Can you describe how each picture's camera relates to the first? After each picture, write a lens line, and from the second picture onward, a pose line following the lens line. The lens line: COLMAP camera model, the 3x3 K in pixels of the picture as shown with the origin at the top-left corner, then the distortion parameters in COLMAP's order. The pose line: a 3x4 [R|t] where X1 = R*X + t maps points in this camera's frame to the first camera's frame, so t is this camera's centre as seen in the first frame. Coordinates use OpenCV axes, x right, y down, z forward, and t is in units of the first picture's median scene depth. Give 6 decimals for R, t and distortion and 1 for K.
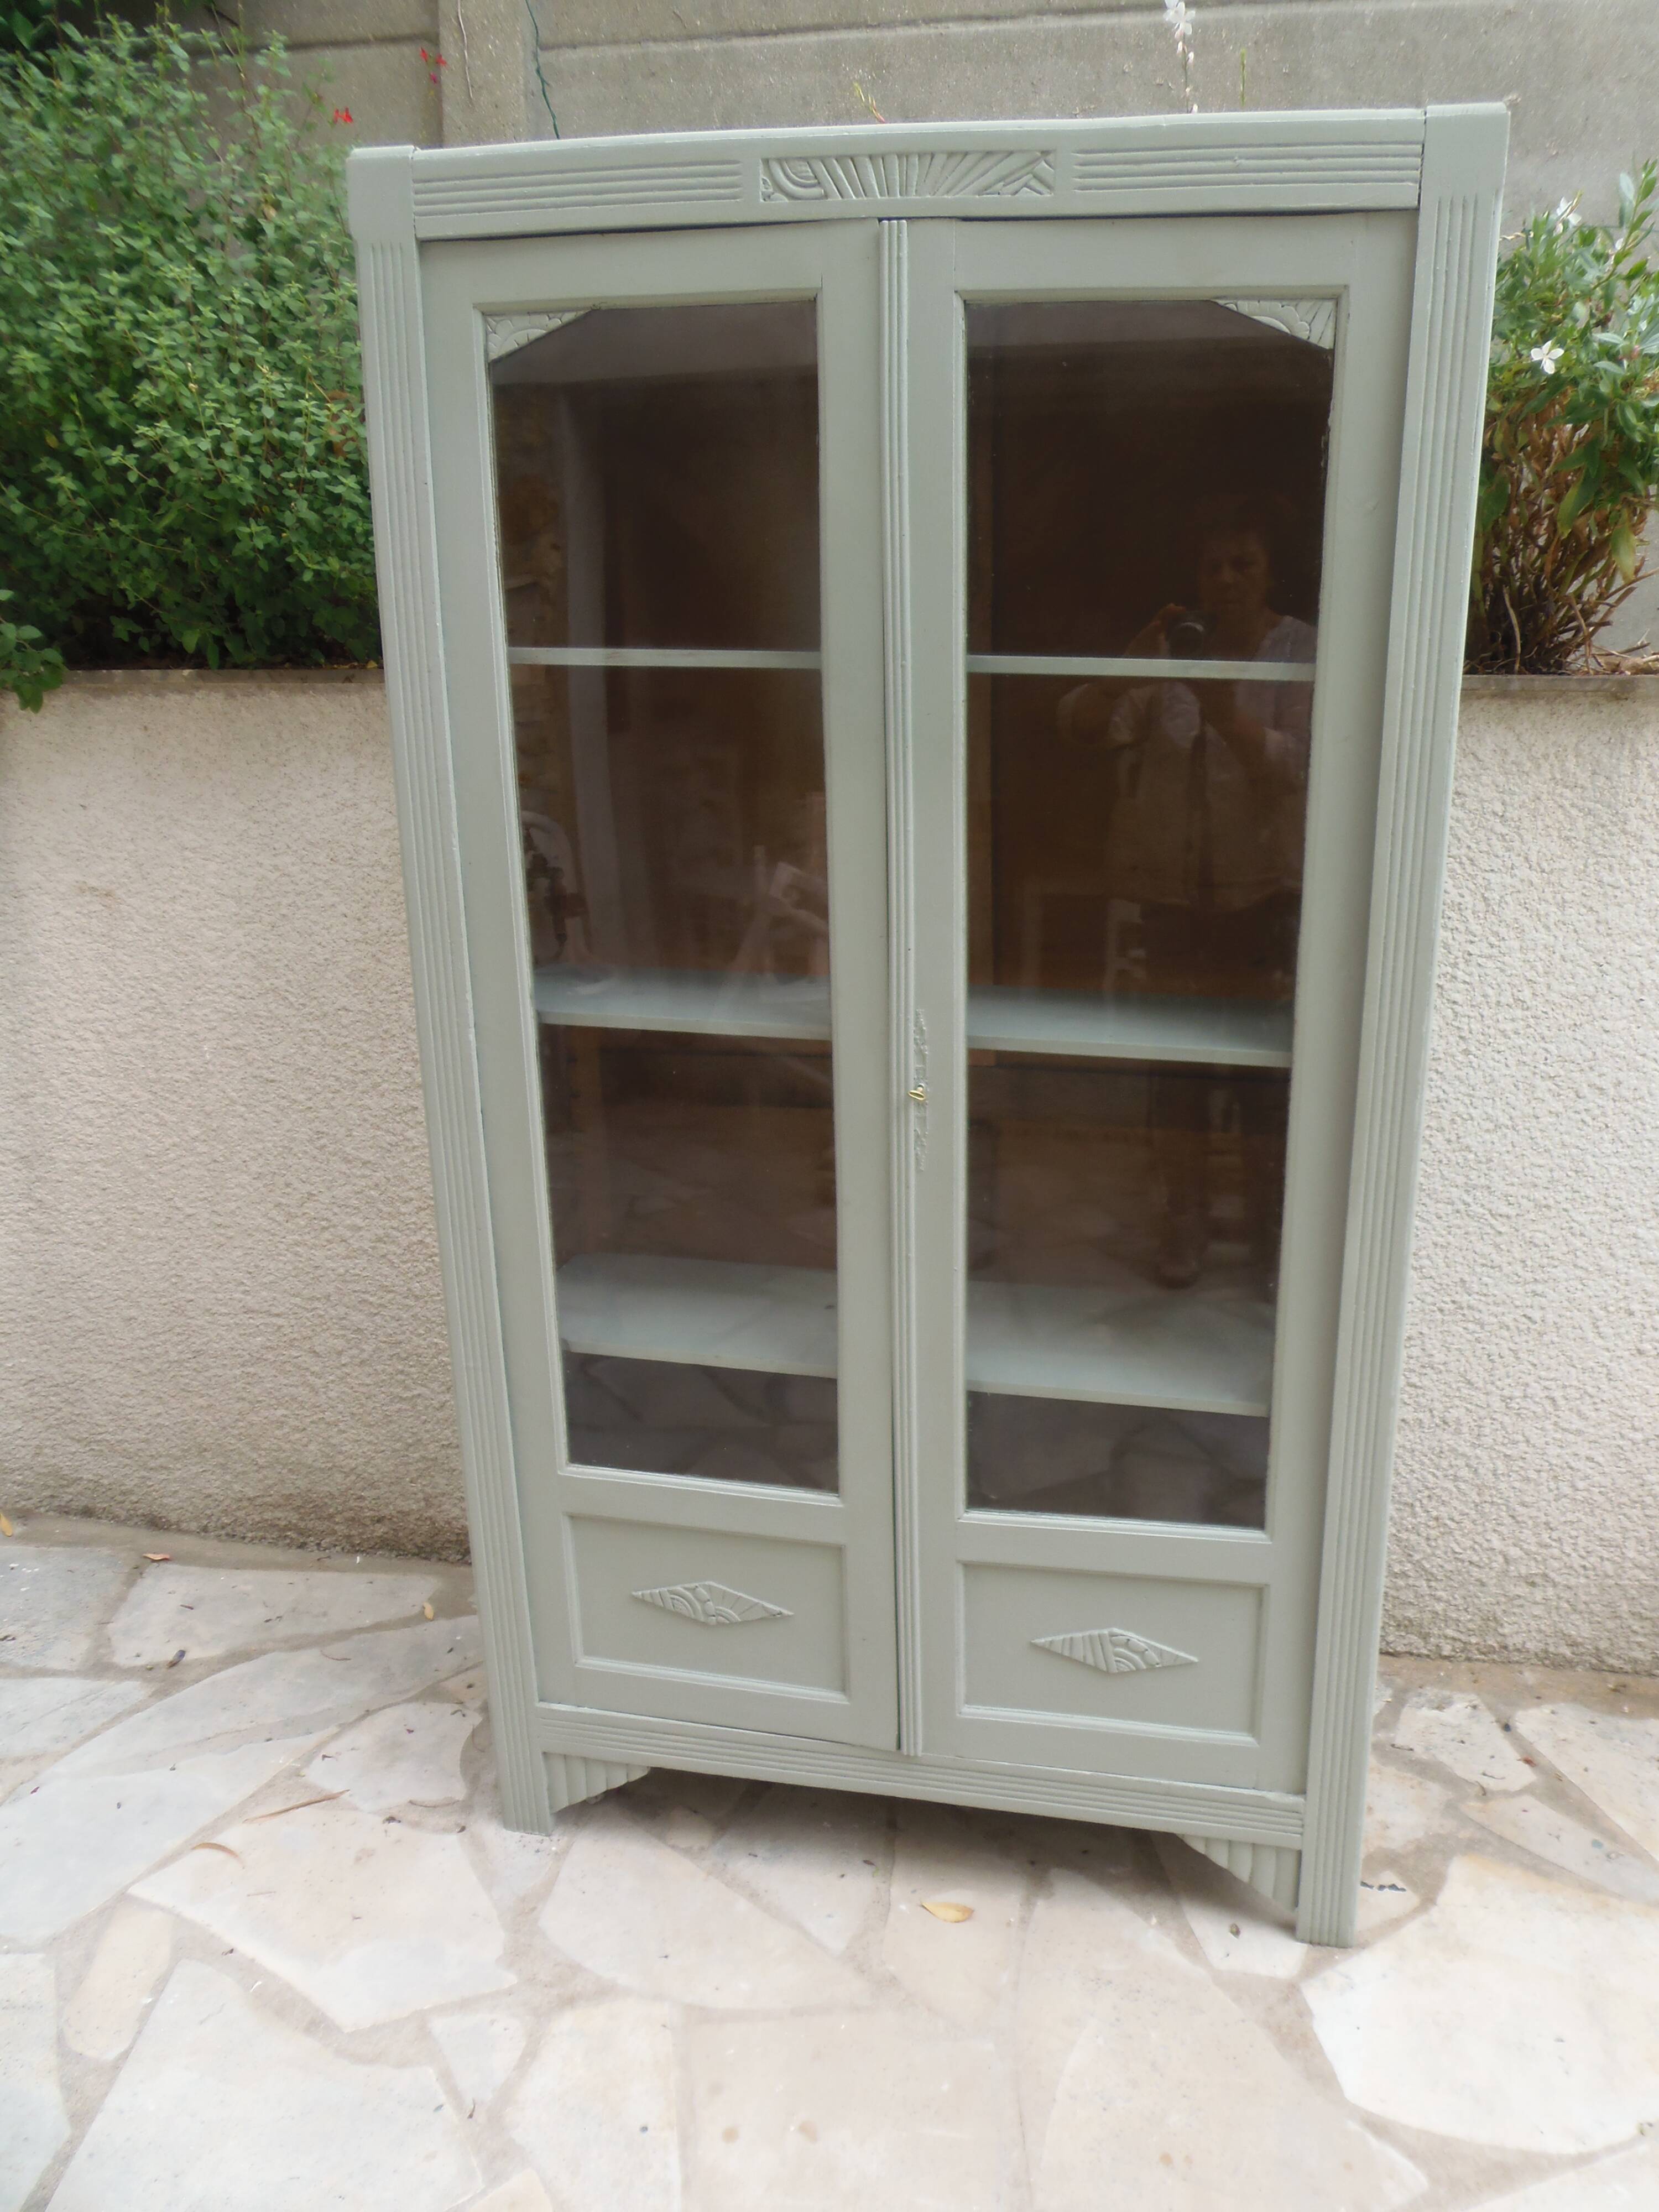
lens RADIAL K [[1631.6, 0, 955.7], [0, 1631.6, 1122.6], [0, 0, 1]] dist [-0.039338, -0.004127]
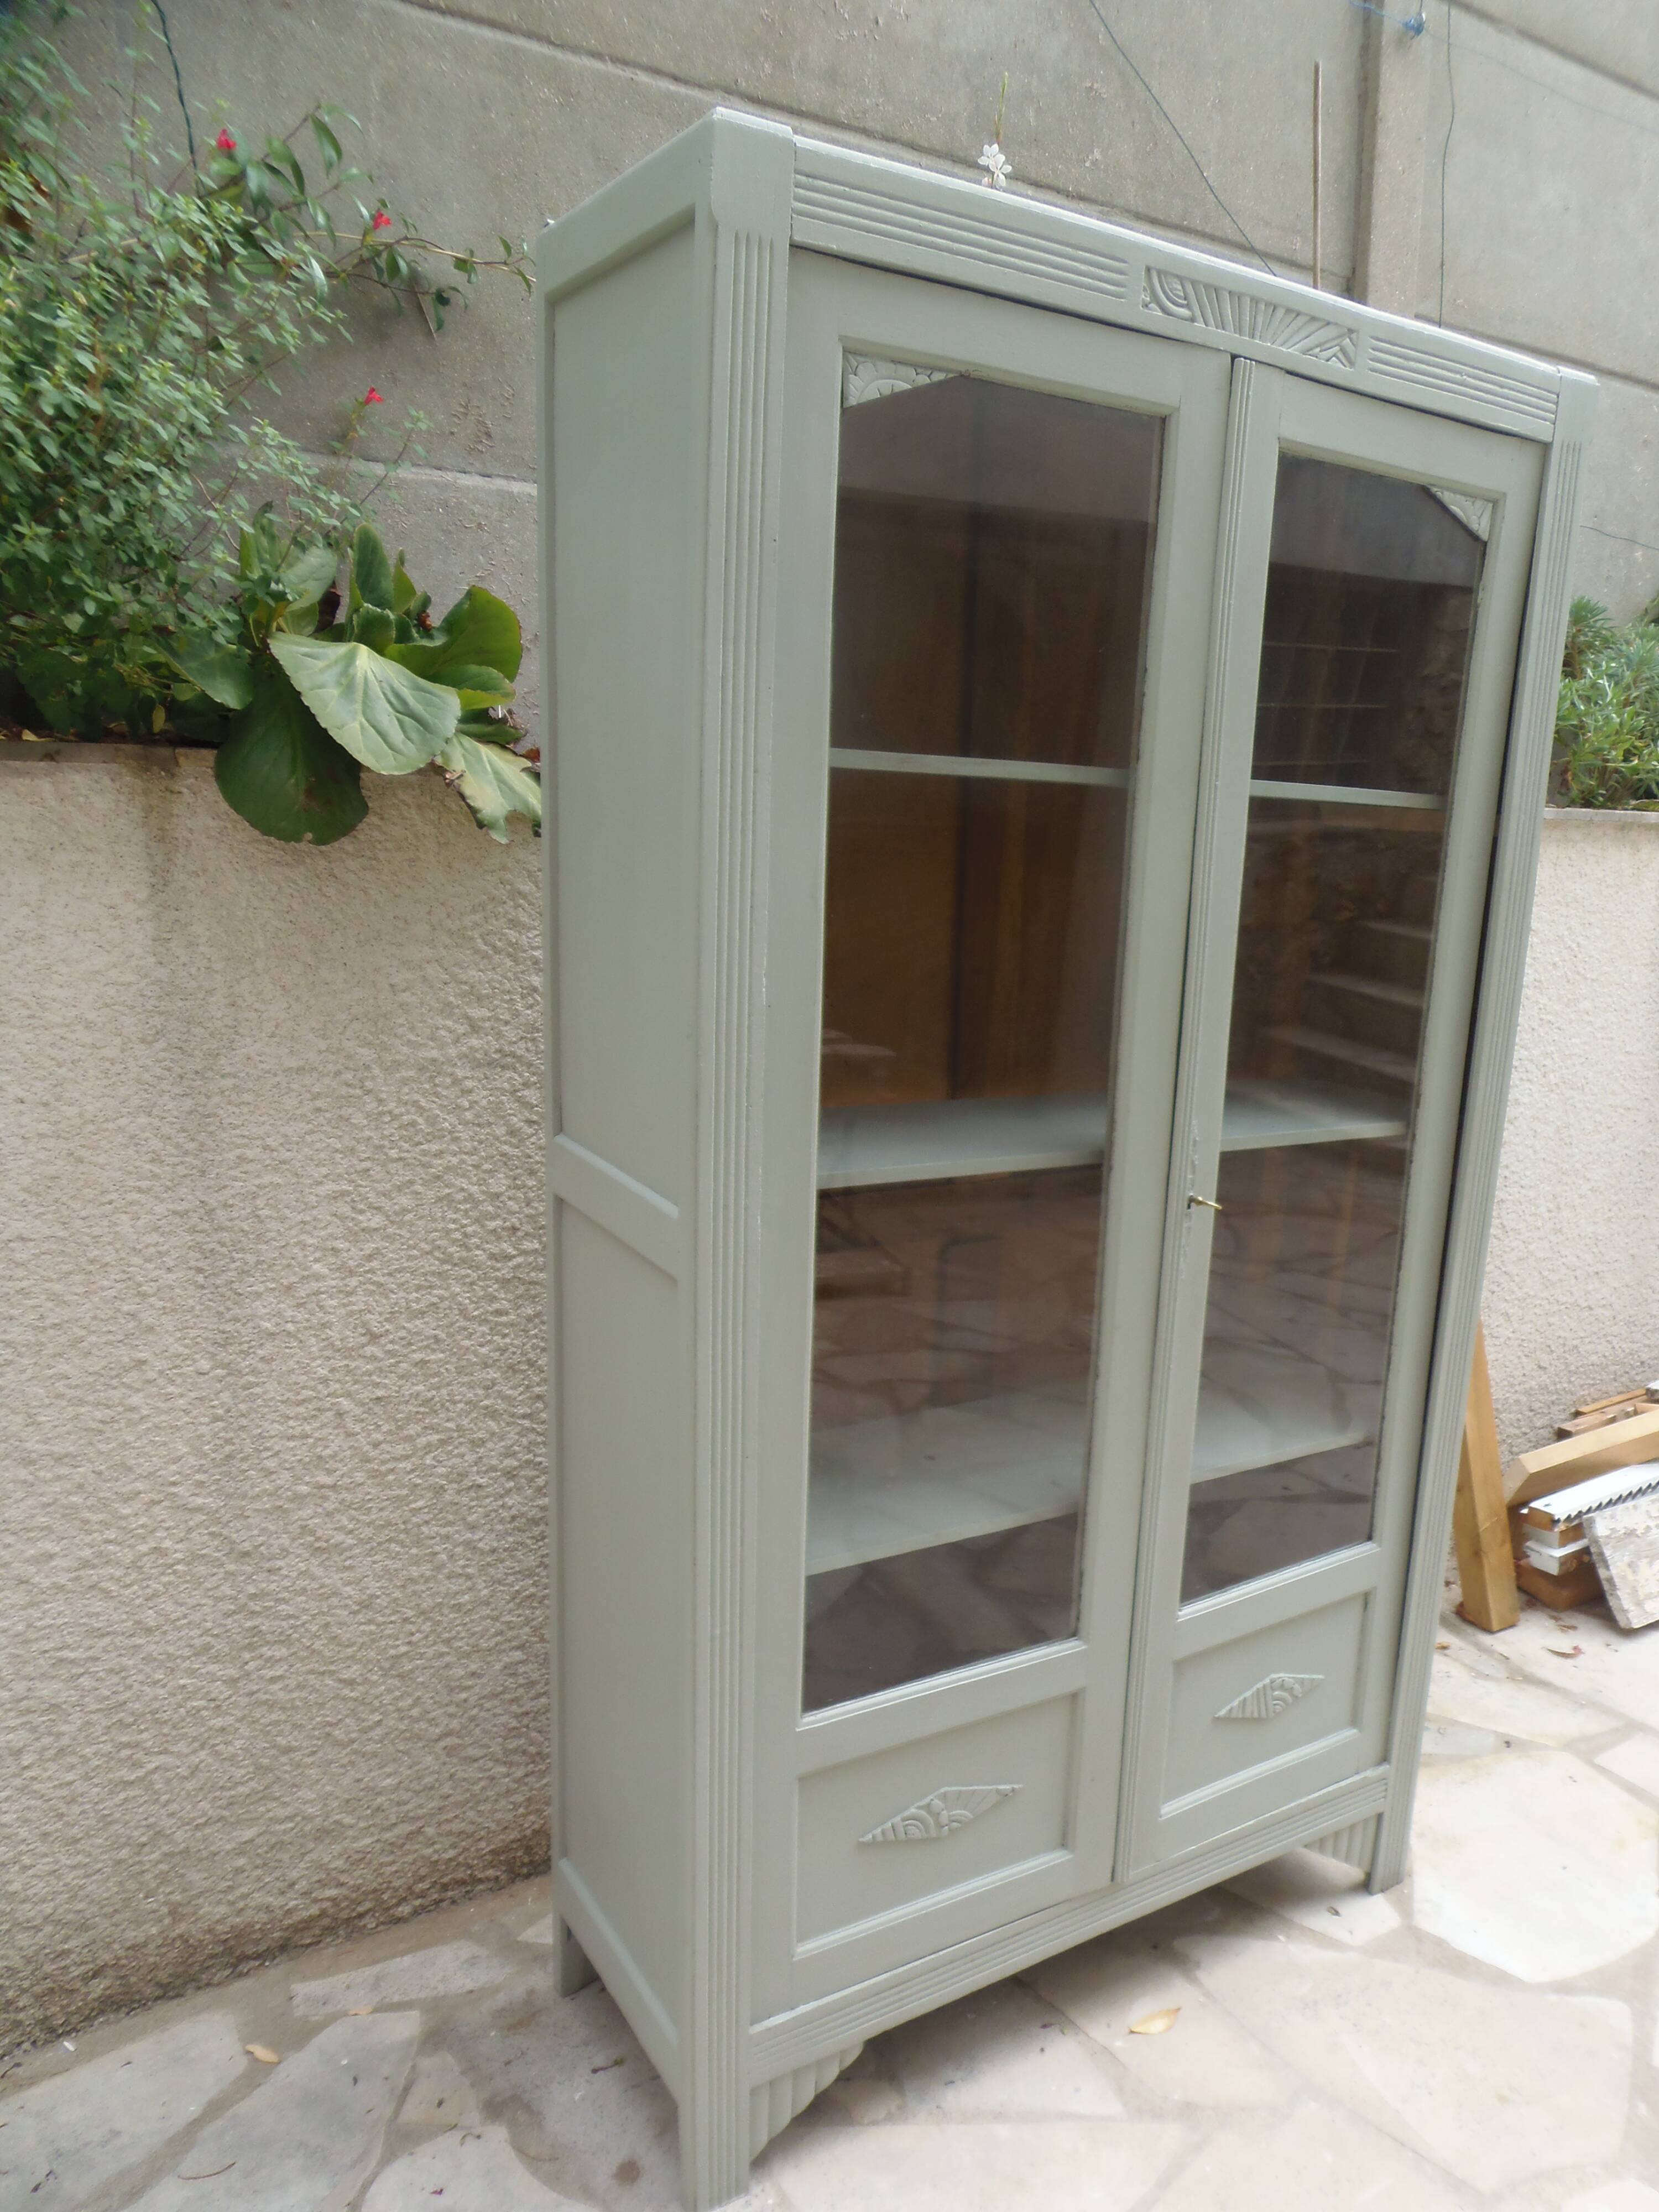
lens RADIAL K [[1638.3, 0, 967.9], [0, 1638.3, 1132.8], [0, 0, 1]] dist [-0.033698, -0.003128]
pose [[0.718064, -0.117417, 0.686001, -0.640740], [0.148772, 0.988779, 0.013515, -0.074535], [-0.679890, 0.092353, 0.727475, 0.277823]]
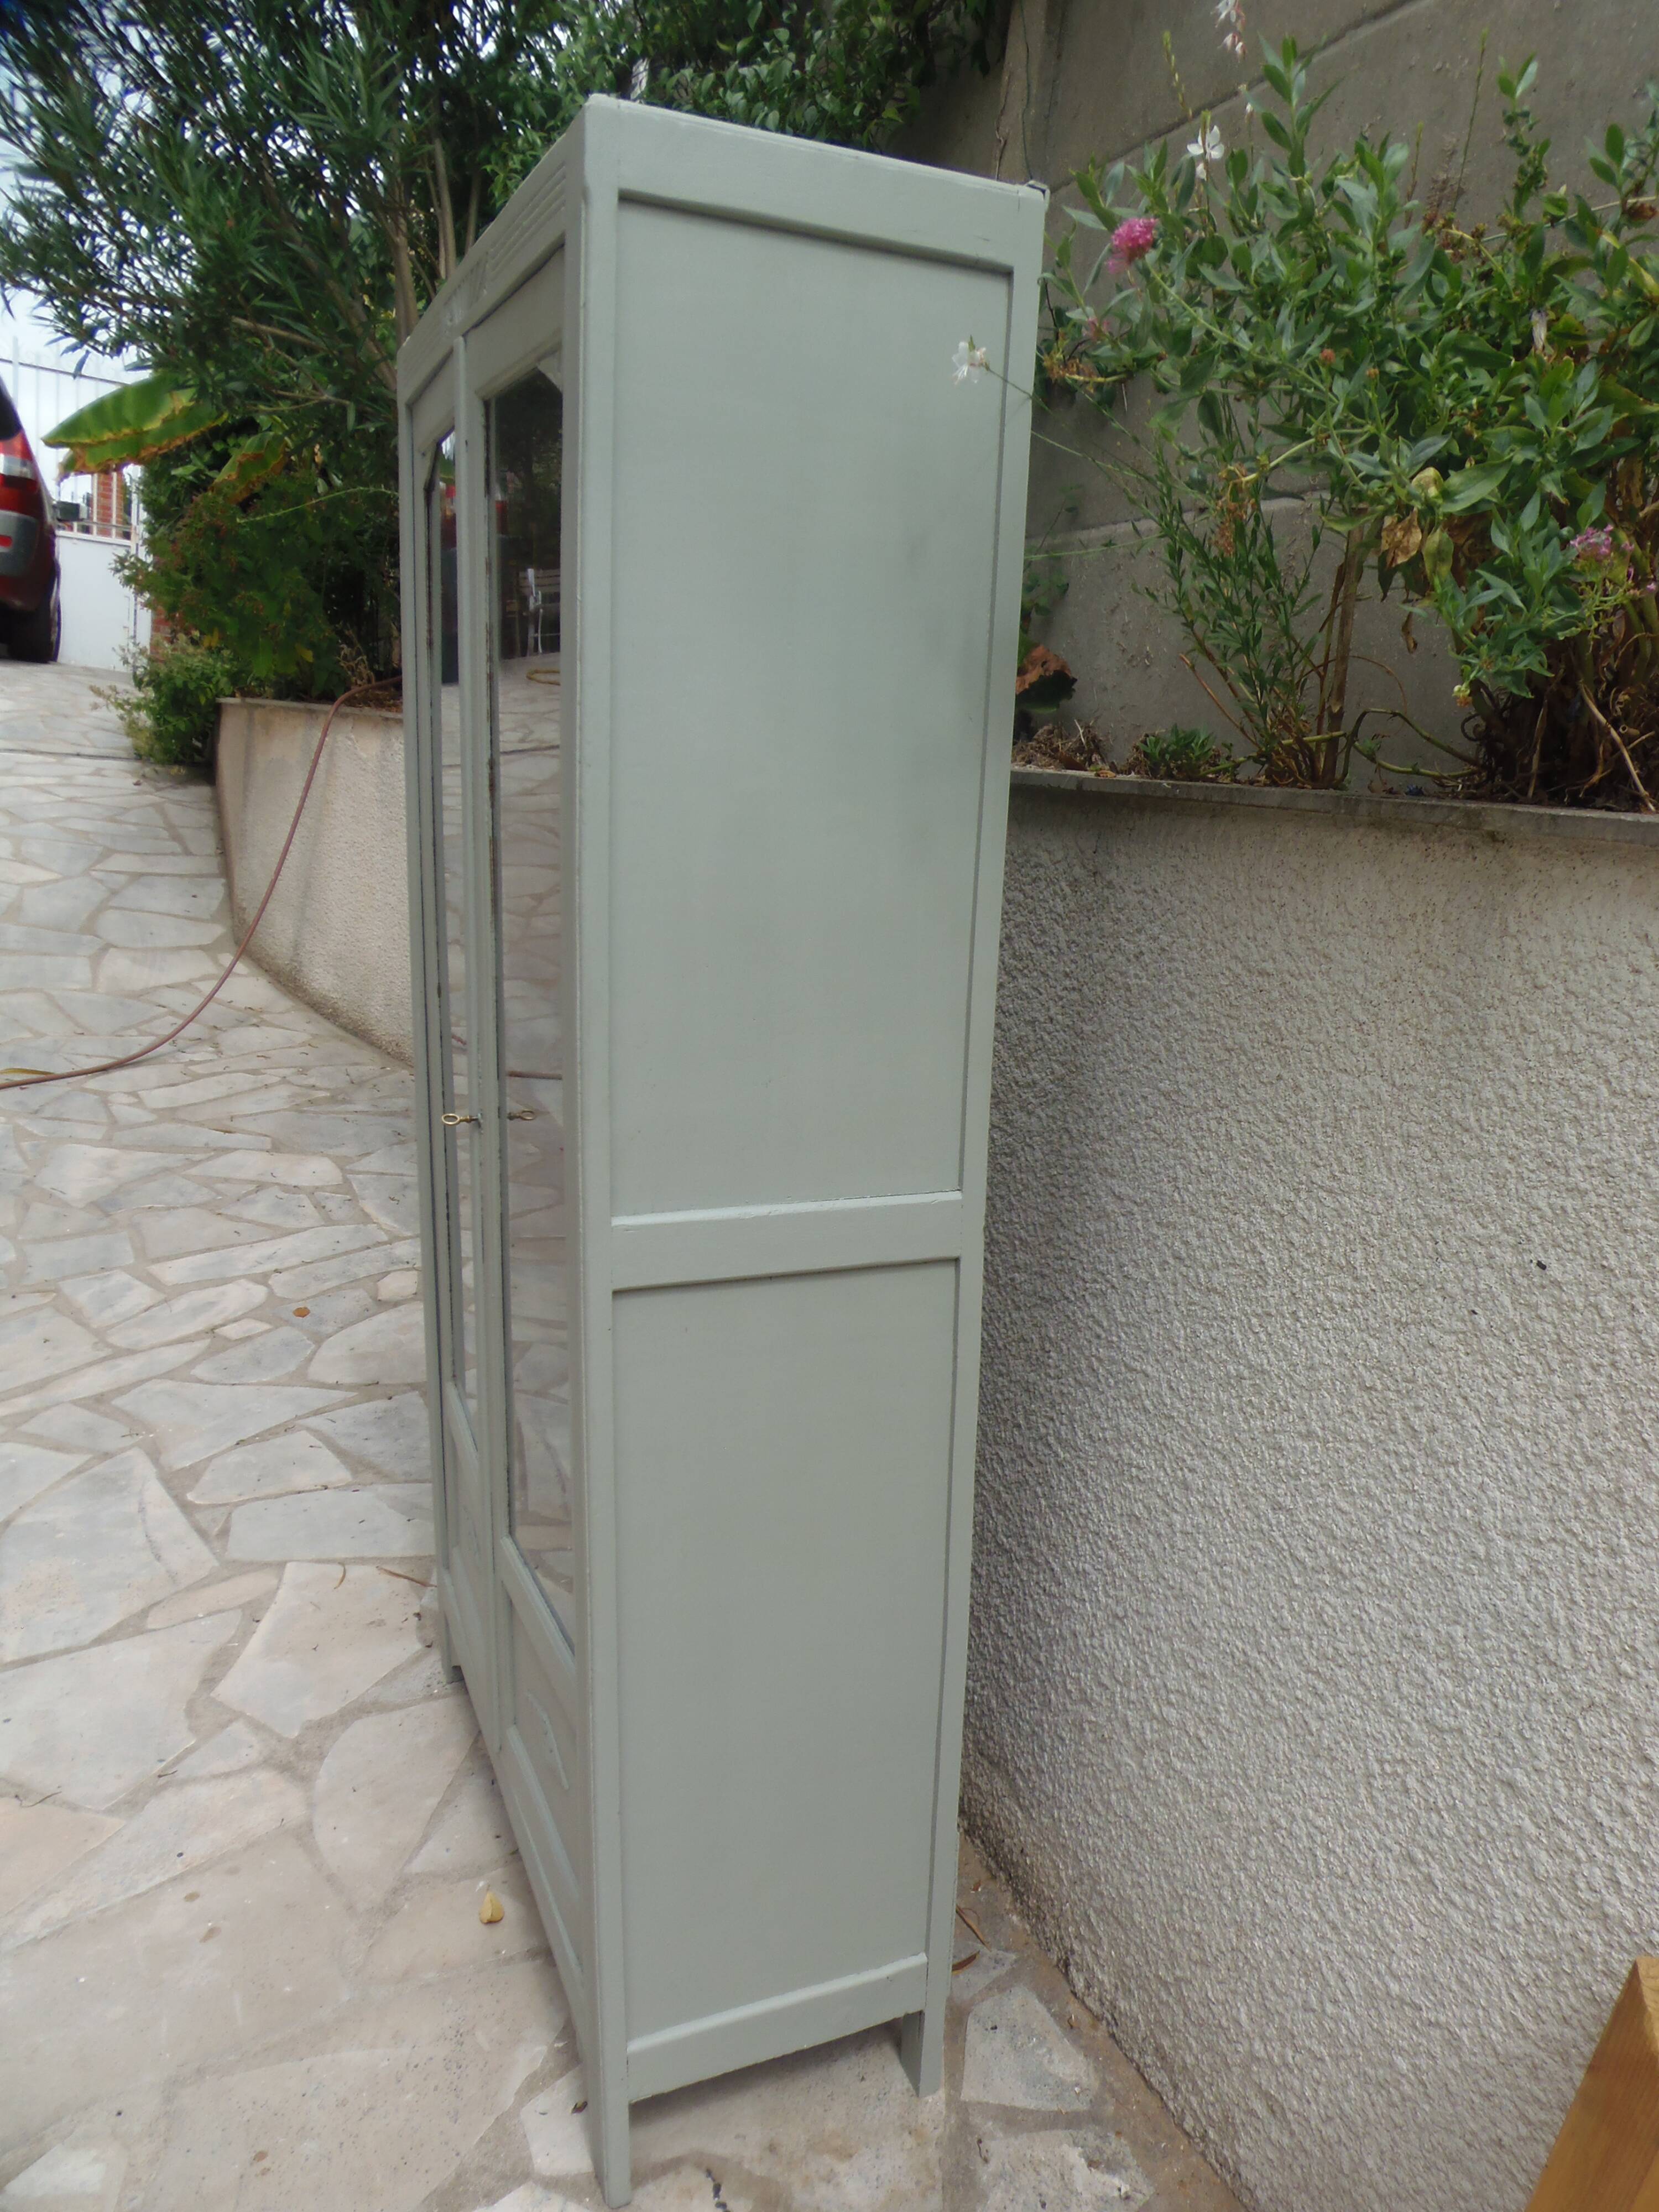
lens RADIAL K [[1638.3, 0, 967.9], [0, 1638.3, 1132.8], [0, 0, 1]] dist [-0.033698, -0.003128]
pose [[0.584997, 0.216636, -0.781567, 0.809135], [-0.276203, 0.959277, 0.059159, -0.128890], [0.762555, 0.181264, 0.621009, 0.450210]]
